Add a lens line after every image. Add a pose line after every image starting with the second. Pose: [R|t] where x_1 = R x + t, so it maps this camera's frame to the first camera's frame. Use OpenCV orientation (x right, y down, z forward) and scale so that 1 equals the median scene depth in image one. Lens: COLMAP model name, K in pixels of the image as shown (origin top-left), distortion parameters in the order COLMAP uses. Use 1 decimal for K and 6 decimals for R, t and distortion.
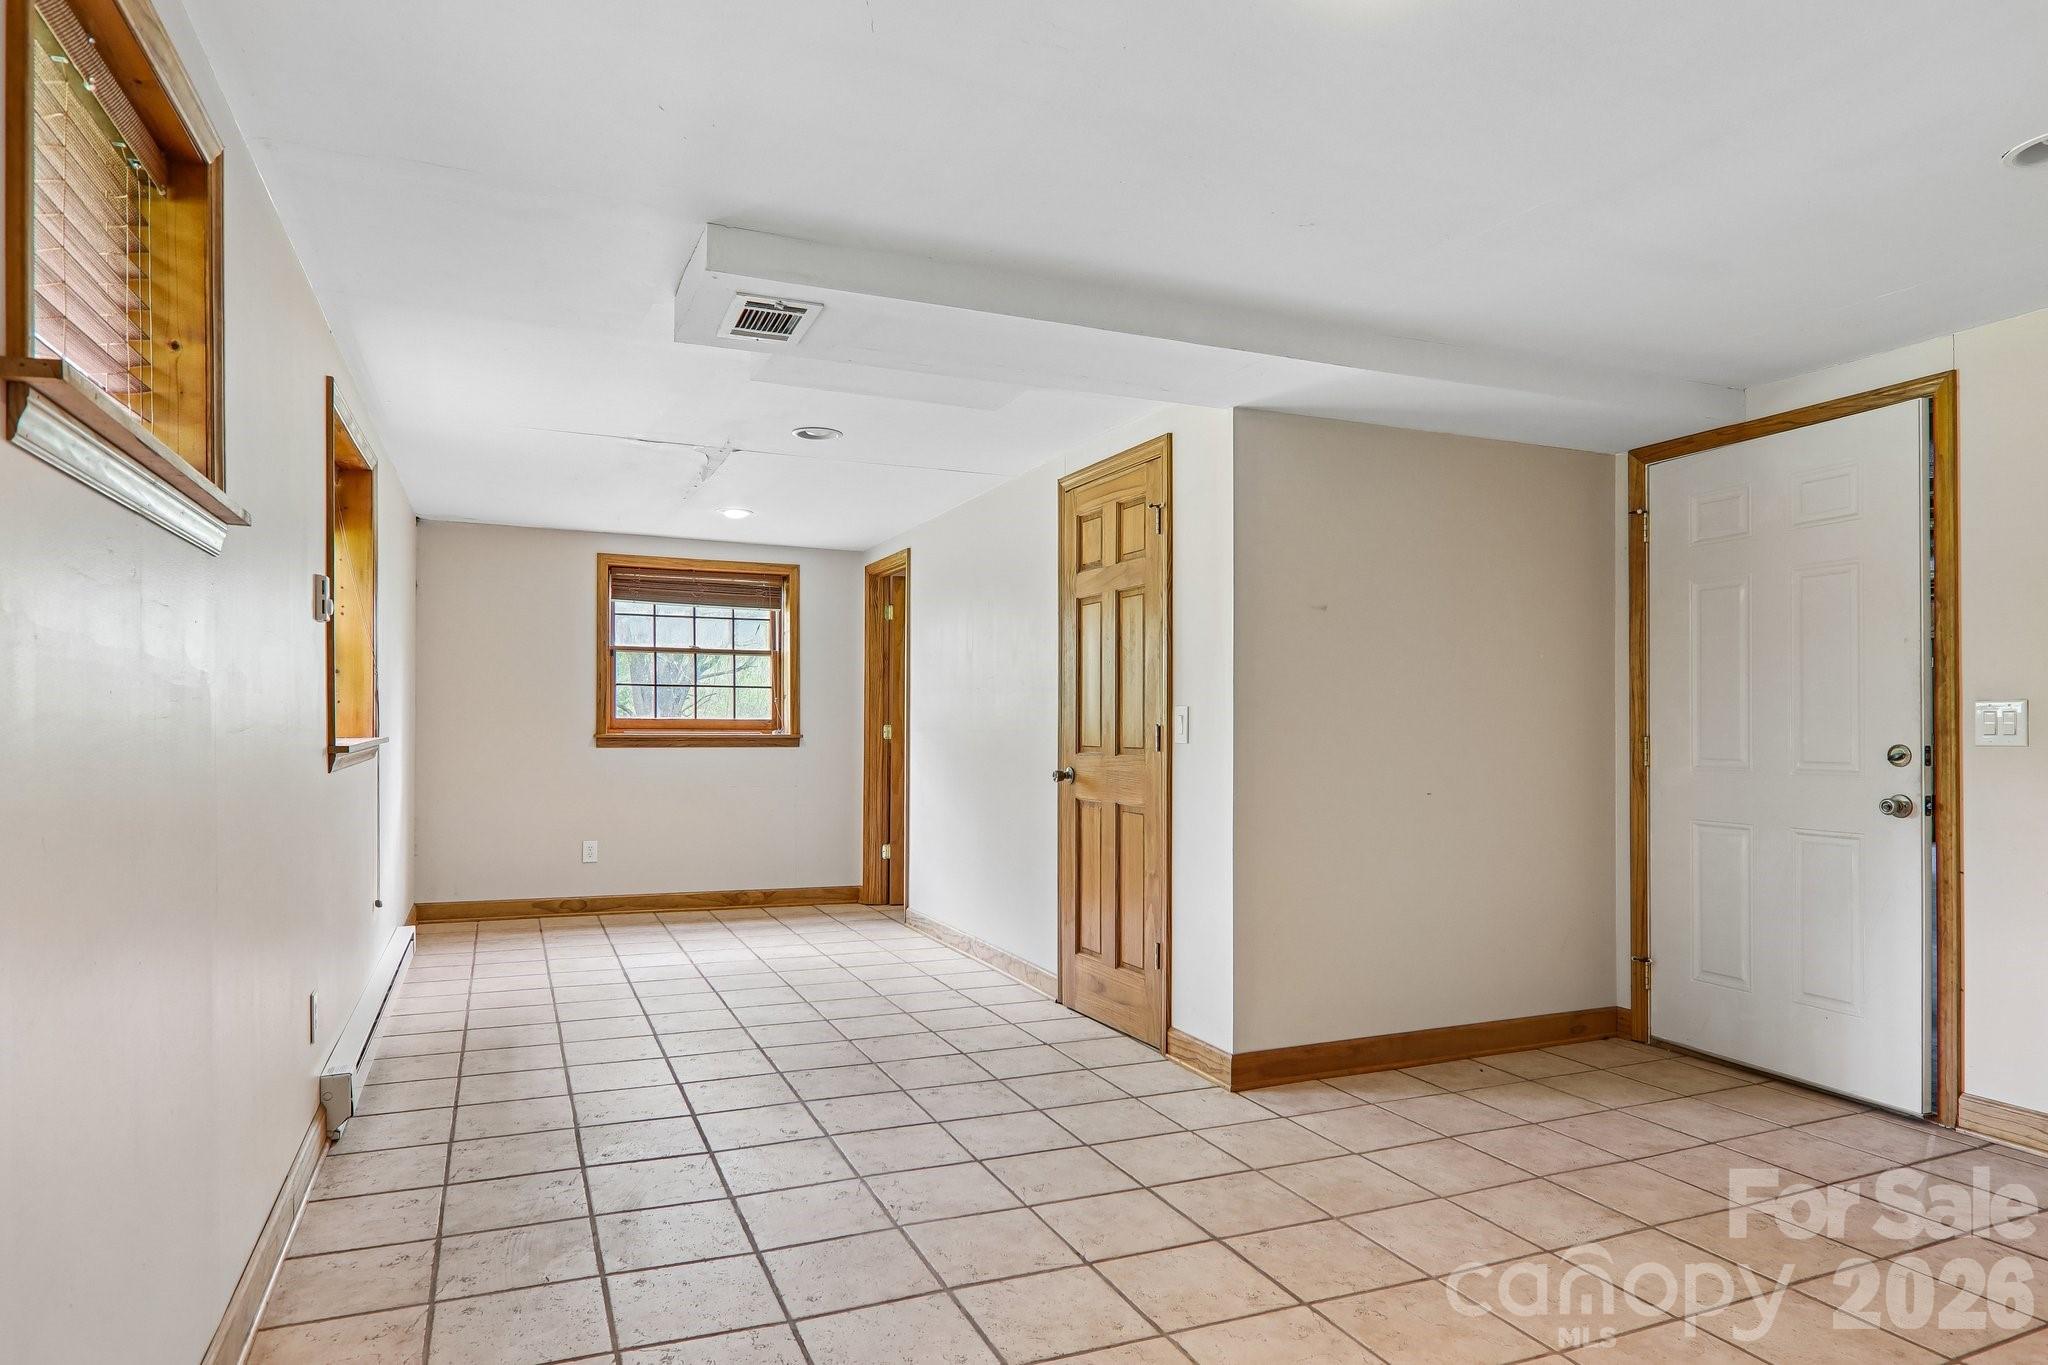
lens RADIAL K [[1184.9, 0, 1019.7], [0, 1184.9, 701.7], [0, 0, 1]] dist [0.002708, -0.005098]
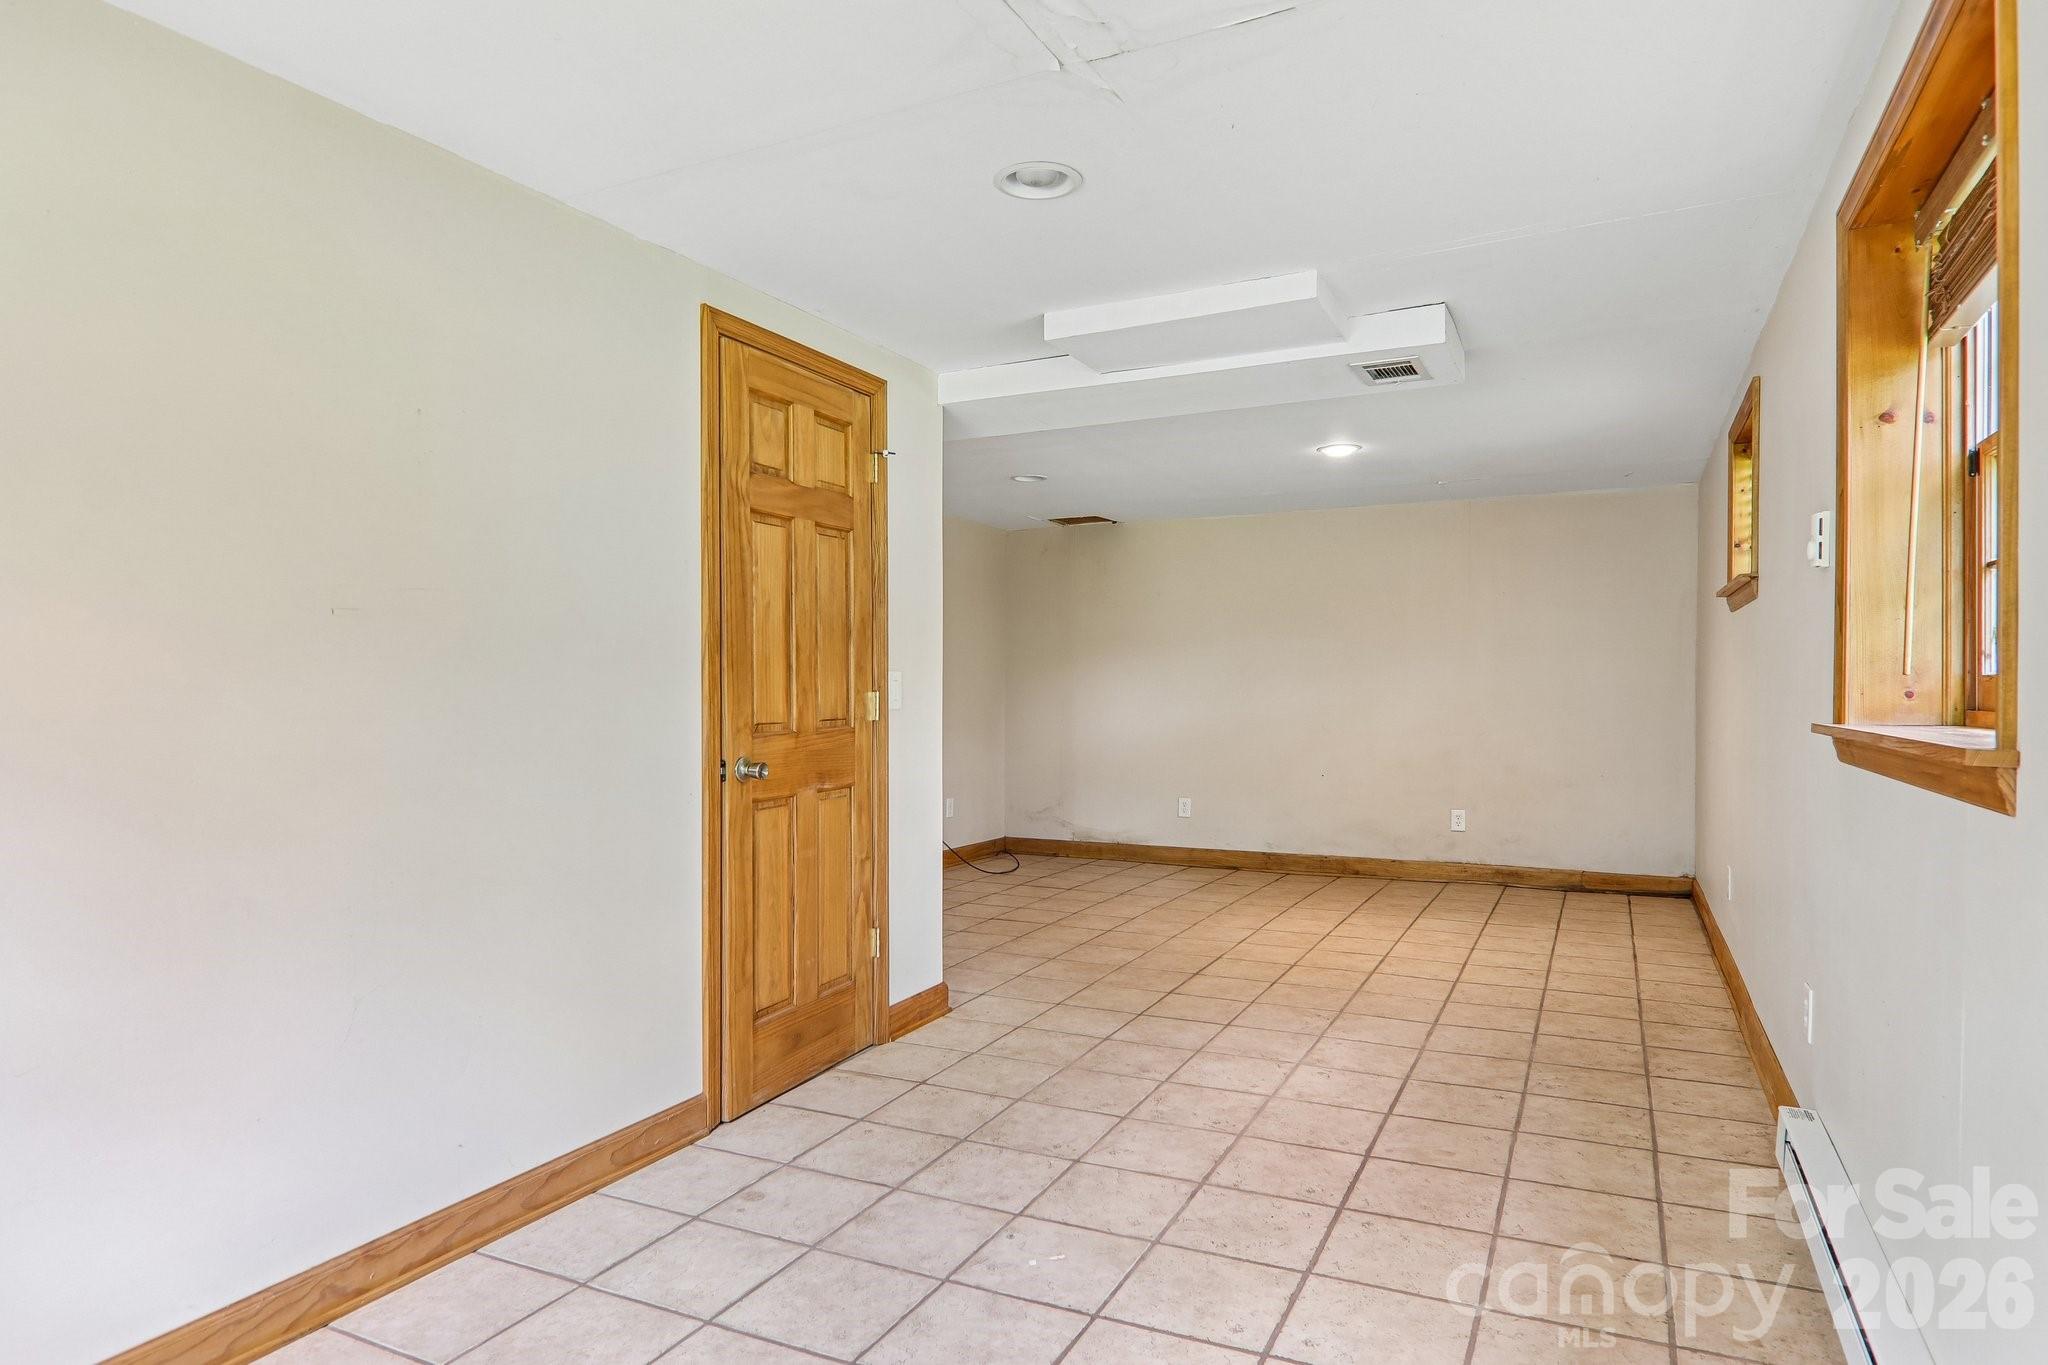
lens RADIAL K [[1184.9, 0, 1022.9], [0, 1184.9, 680.2], [0, 0, 1]] dist [0.002708, -0.005098]
pose [[-0.646751, -0.006314, 0.762675, -0.842877], [-0.013452, 0.999905, -0.003129, 0.014354], [-0.762583, -0.012283, -0.646774, 1.929525]]
